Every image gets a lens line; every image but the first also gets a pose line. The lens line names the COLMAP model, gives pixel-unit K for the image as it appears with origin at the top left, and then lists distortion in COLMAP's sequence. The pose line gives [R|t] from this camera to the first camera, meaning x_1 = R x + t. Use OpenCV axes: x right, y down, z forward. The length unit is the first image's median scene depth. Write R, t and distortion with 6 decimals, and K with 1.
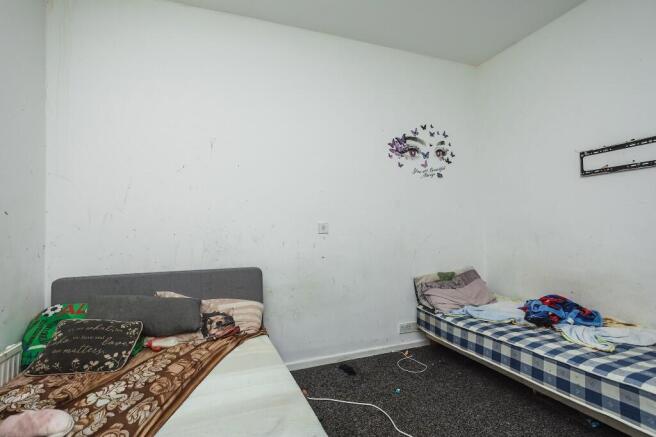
lens RADIAL K [[320.1, 0, 323.4], [0, 320.1, 218.9], [0, 0, 1]] dist [-0.038394, 0.029494]
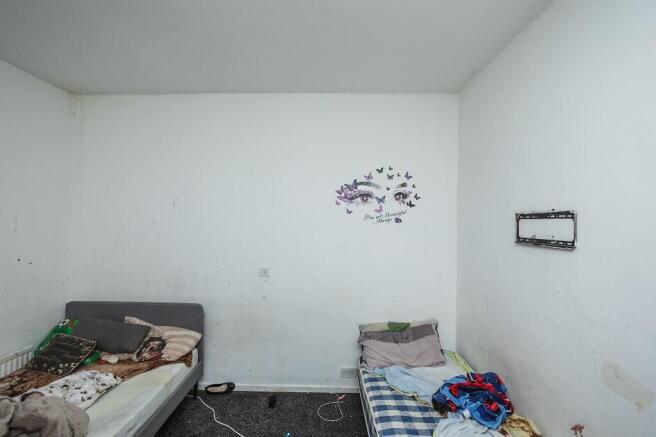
lens RADIAL K [[320.1, 0, 323.4], [0, 320.1, 218.9], [0, 0, 1]] dist [-0.038394, 0.029494]
pose [[0.925799, 0.028321, -0.376954, 0.547309], [-0.015363, 0.999185, 0.037338, -0.182781], [0.377704, -0.028776, 0.925479, 0.040362]]
